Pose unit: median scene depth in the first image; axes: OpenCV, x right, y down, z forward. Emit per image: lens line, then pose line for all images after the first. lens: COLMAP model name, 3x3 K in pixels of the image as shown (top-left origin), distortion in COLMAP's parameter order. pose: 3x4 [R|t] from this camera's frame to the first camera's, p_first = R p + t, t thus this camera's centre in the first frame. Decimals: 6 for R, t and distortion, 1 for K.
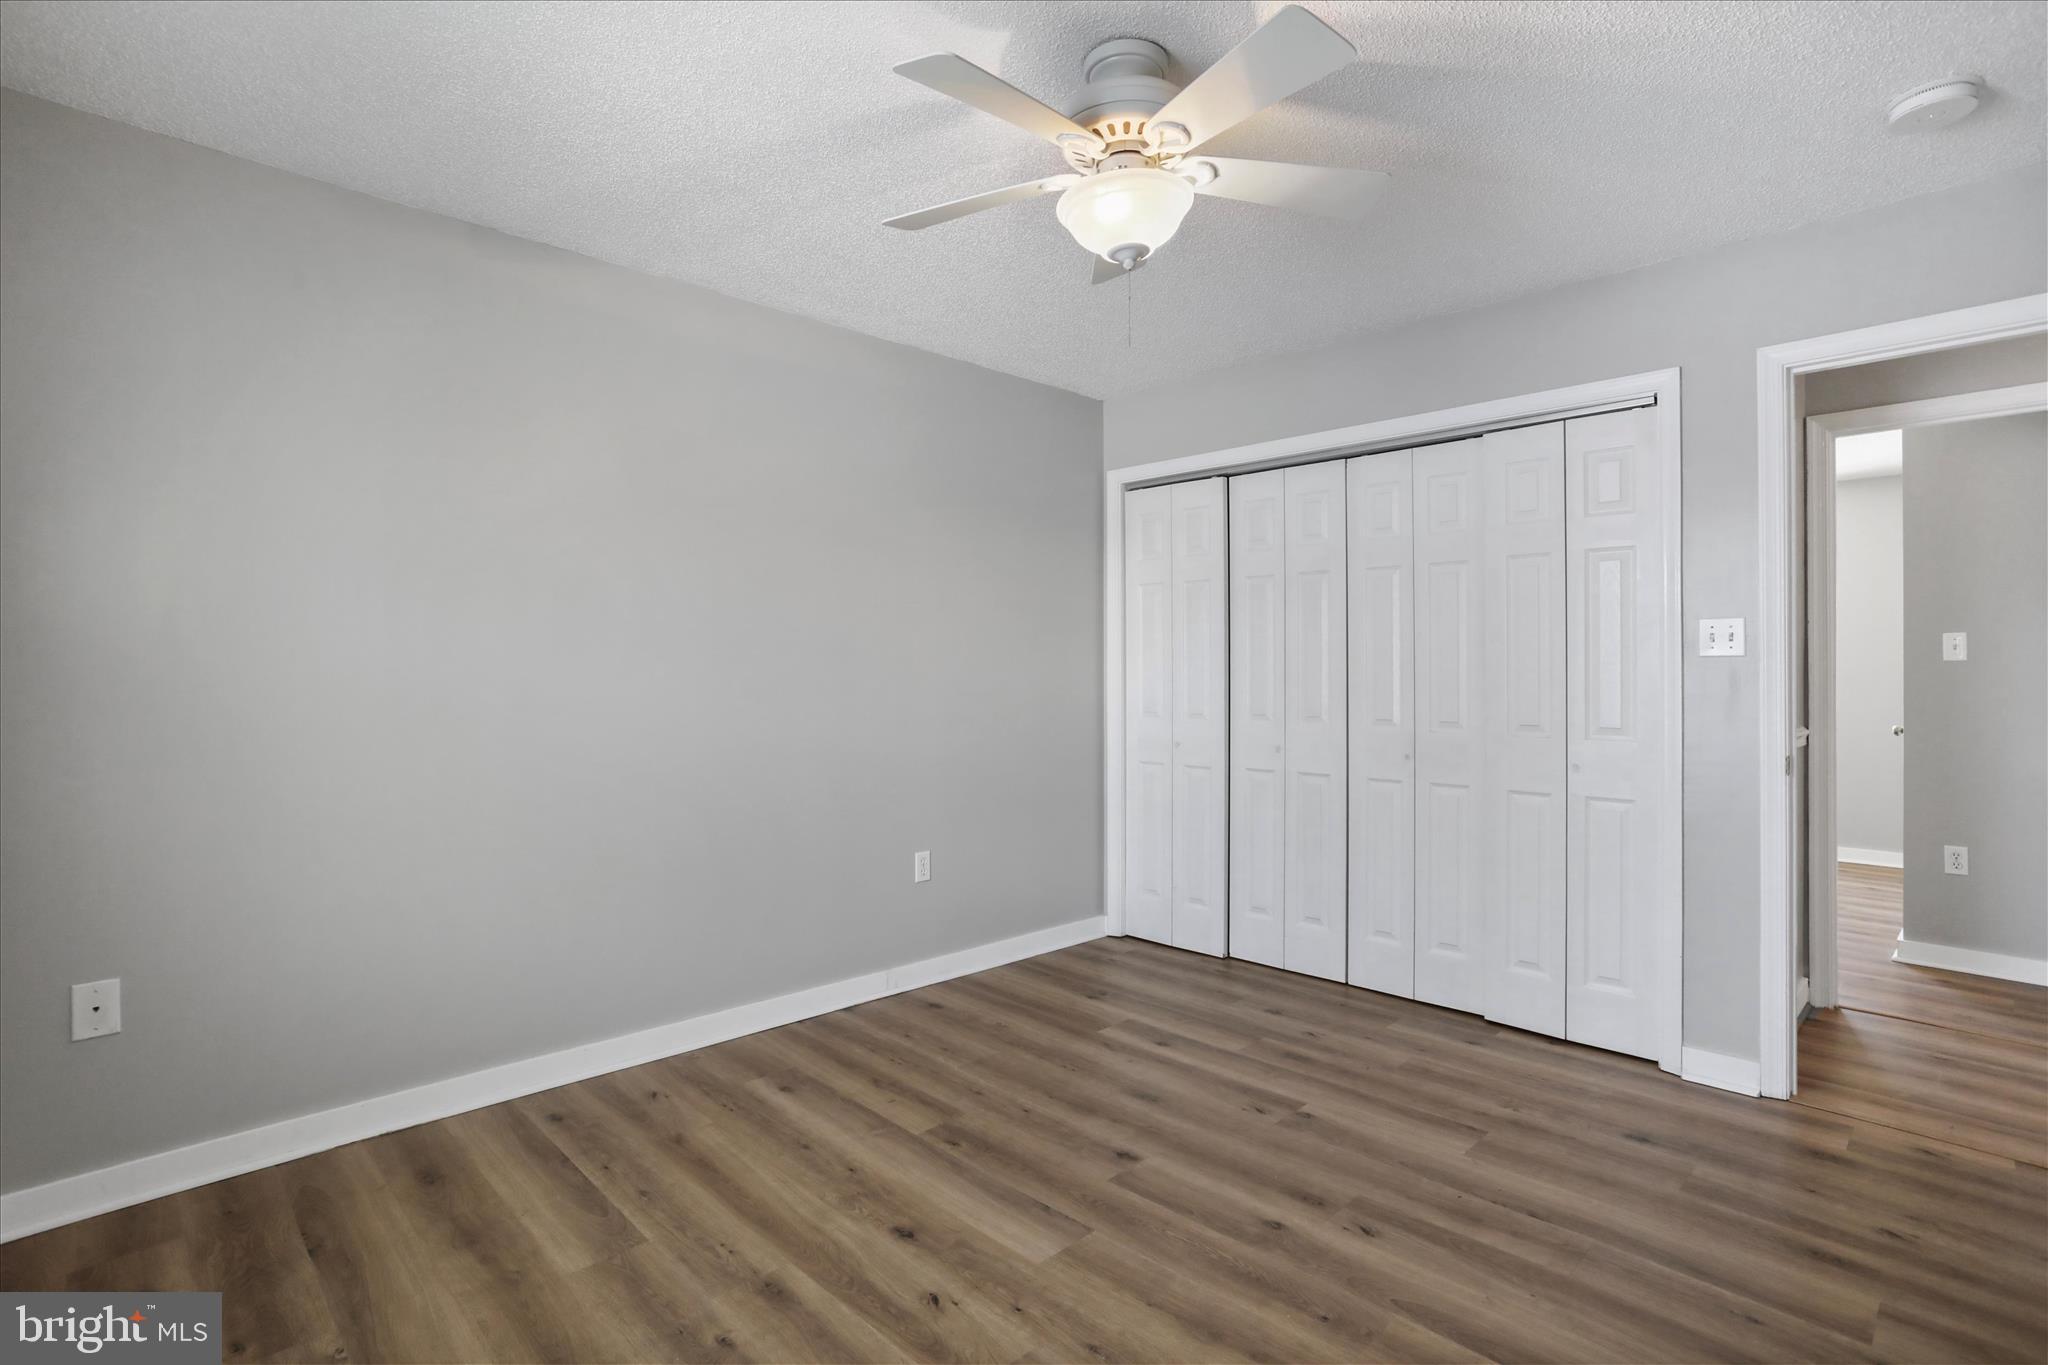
lens RADIAL K [[986.0, 0, 1016.5], [0, 986.0, 677.9], [0, 0, 1]] dist [-0.042014, 0.021722]
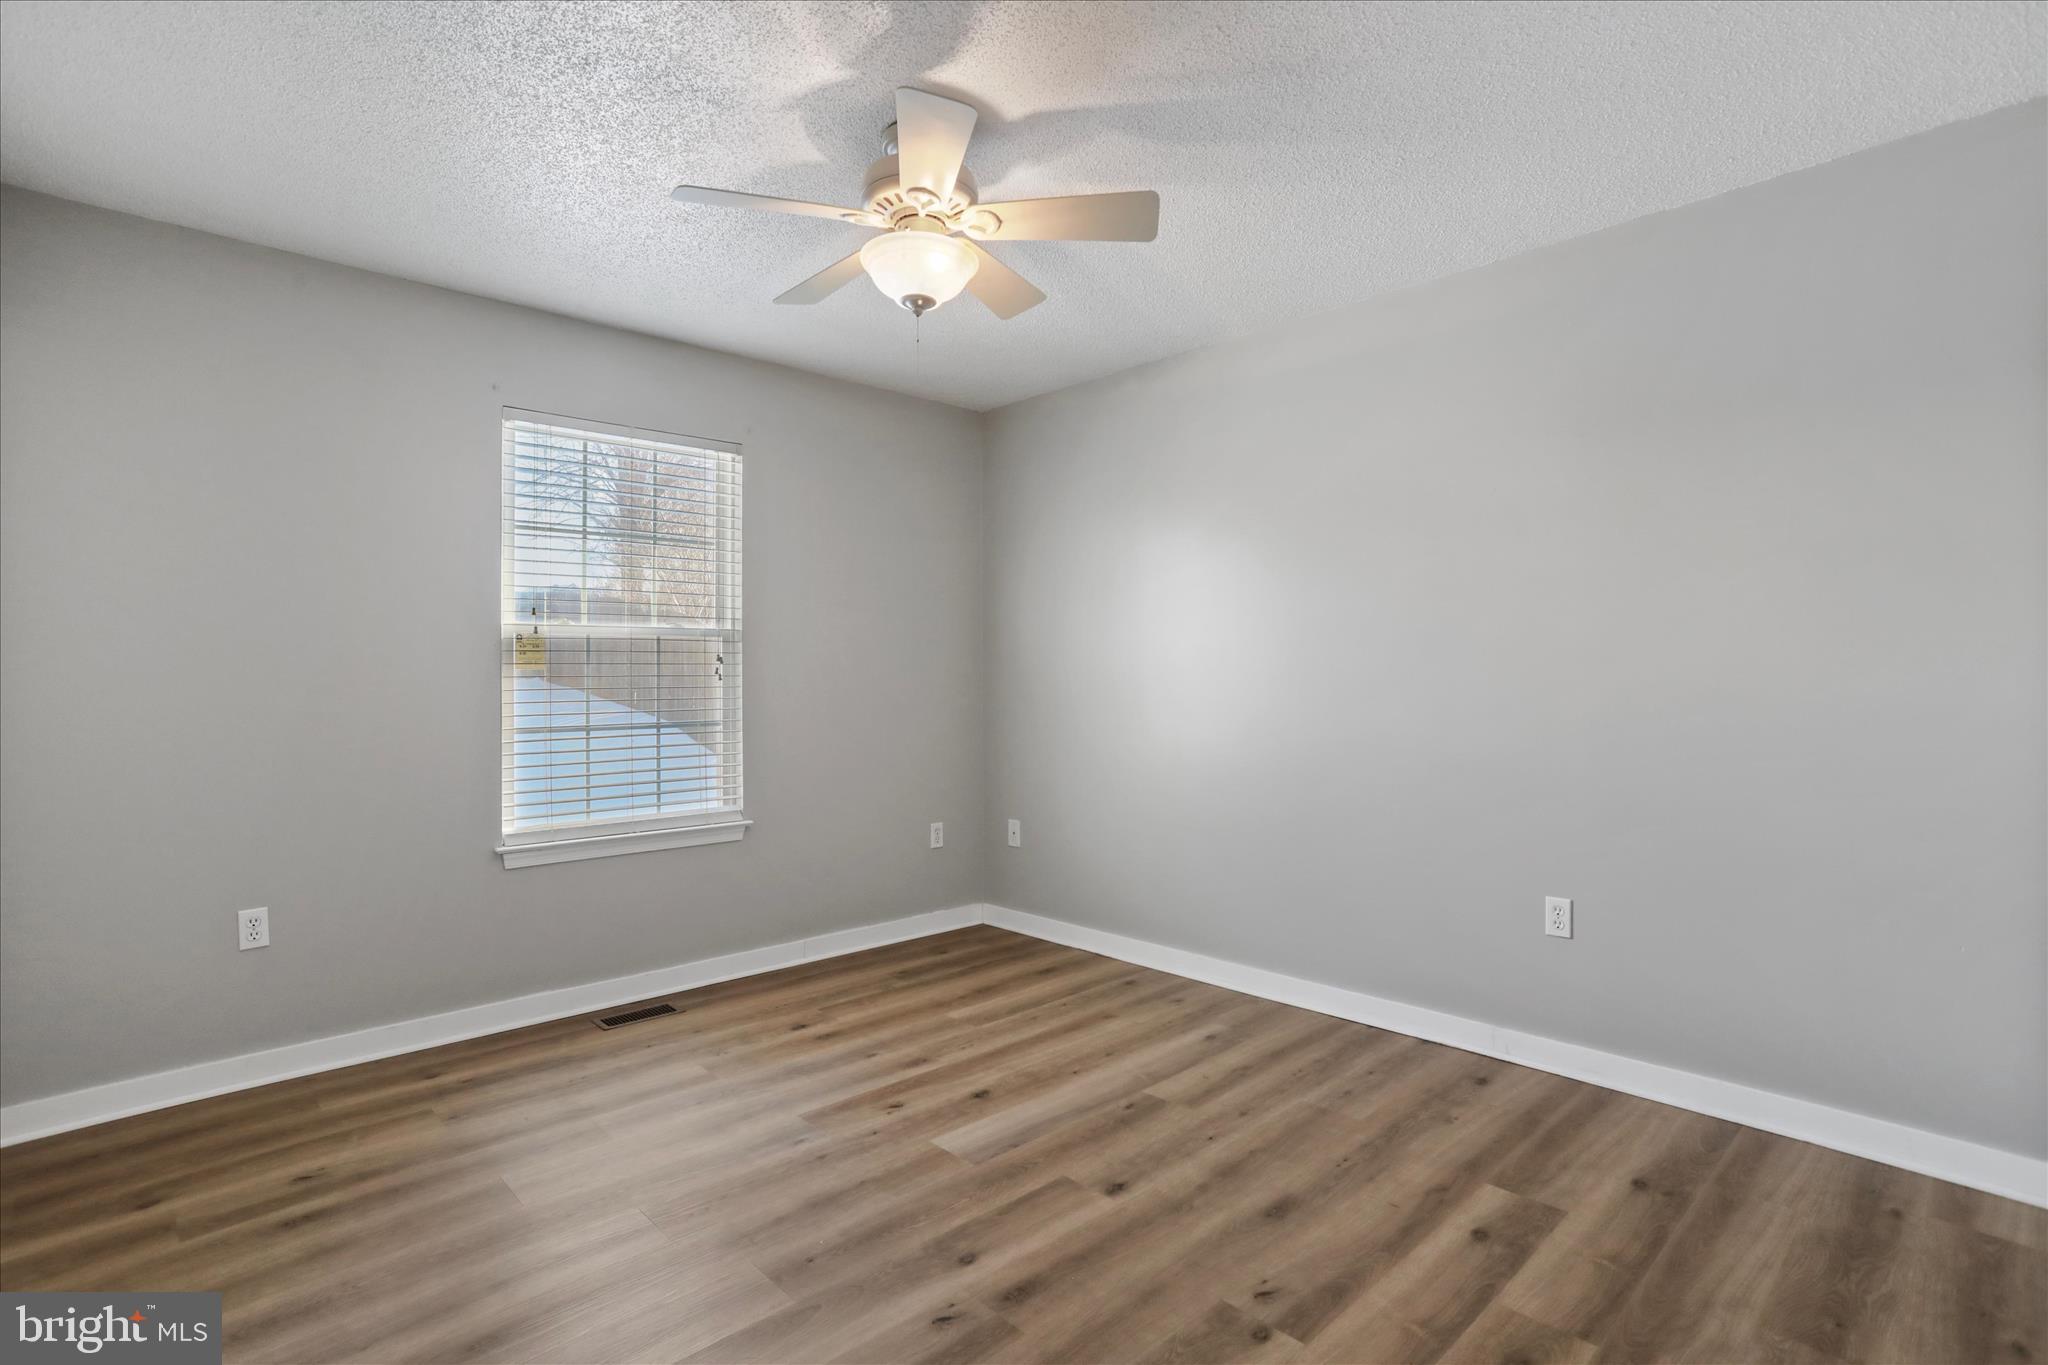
lens RADIAL K [[986.0, 0, 1016.5], [0, 986.0, 677.9], [0, 0, 1]] dist [-0.042014, 0.021722]
pose [[-0.023039, -0.001491, -0.999733, 0.977148], [0.006268, 0.999979, -0.001635, 0.008699], [0.999715, -0.006304, -0.023029, 0.878452]]
